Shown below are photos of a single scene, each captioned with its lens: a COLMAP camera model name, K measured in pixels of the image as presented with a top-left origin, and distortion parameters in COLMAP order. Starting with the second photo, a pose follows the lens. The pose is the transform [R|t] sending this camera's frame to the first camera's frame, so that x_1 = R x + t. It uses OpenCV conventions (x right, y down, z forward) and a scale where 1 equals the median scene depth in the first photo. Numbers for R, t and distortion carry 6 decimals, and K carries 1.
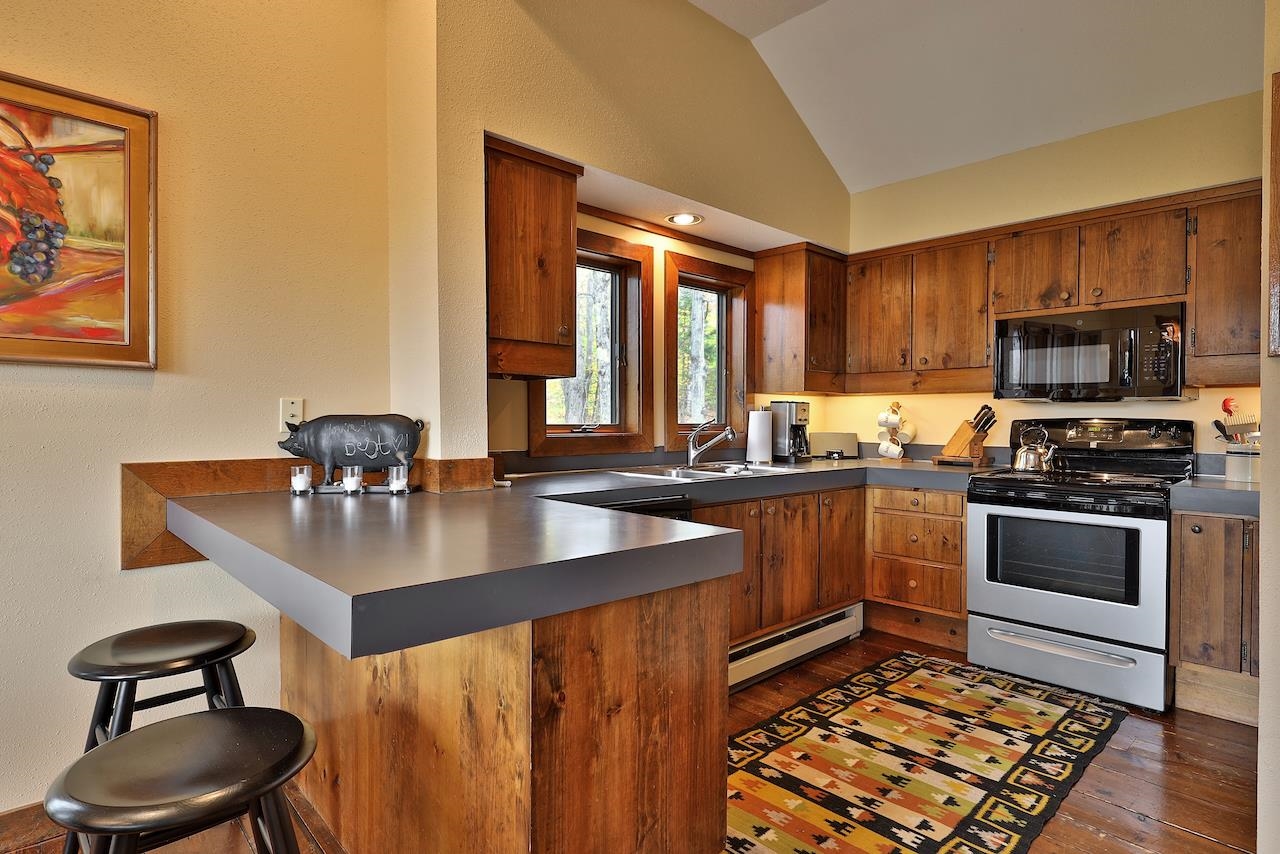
lens RADIAL K [[663.1, 0, 648.5], [0, 663.1, 425.3], [0, 0, 1]] dist [-0.000651, -0.000989]
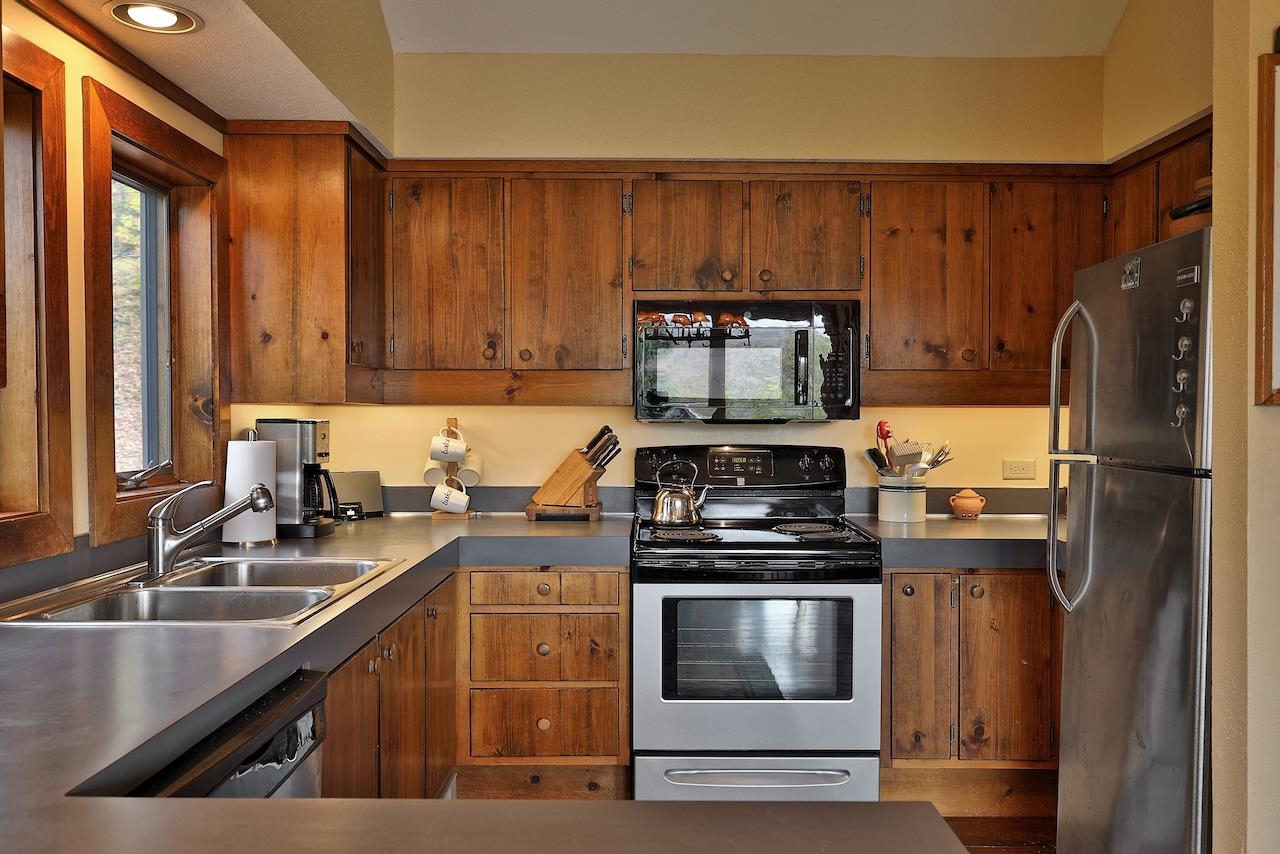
lens RADIAL K [[1004.5, 0, 635.3], [0, 1004.5, 426.3], [0, 0, 1]] dist [0.000678, -0.000910]
pose [[0.693961, -0.013016, 0.719895, -0.198468], [0.009585, 0.999915, 0.008839, -0.040448], [-0.719948, 0.000766, 0.694027, 0.296460]]
